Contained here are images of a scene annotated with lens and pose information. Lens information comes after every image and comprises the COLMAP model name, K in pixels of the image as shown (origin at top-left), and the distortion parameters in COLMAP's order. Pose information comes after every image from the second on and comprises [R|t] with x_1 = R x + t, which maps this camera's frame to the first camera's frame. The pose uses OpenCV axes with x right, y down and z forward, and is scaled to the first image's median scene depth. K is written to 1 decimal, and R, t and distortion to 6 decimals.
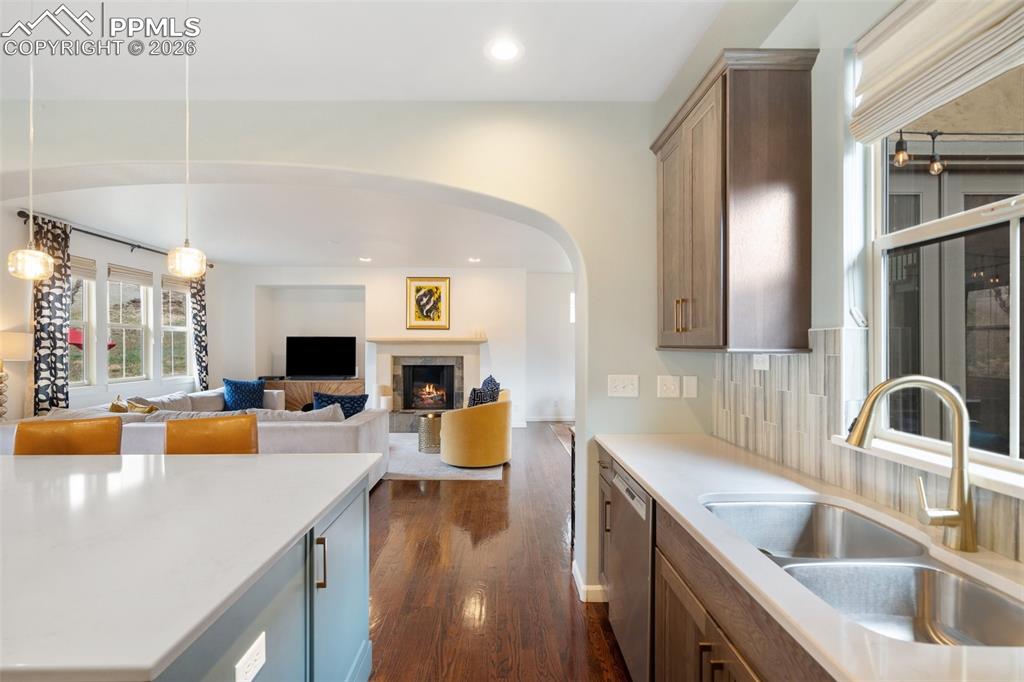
lens RADIAL K [[471.3, 0, 507.2], [0, 471.3, 346.8], [0, 0, 1]] dist [-0.009977, 0.005416]
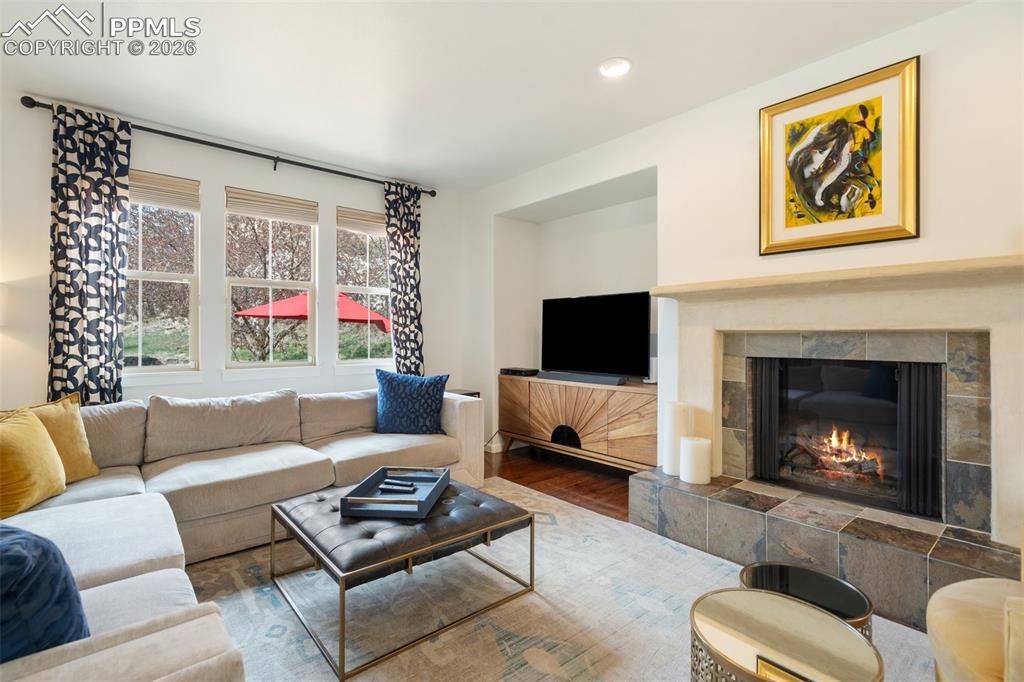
lens RADIAL K [[471.3, 0, 505.2], [0, 471.3, 332.0], [0, 0, 1]] dist [-0.009977, 0.005416]
pose [[0.644611, -0.006228, -0.764486, -0.071955], [-0.000870, 0.999960, -0.008880, 0.024836], [0.764510, 0.006389, 0.644580, 0.669477]]
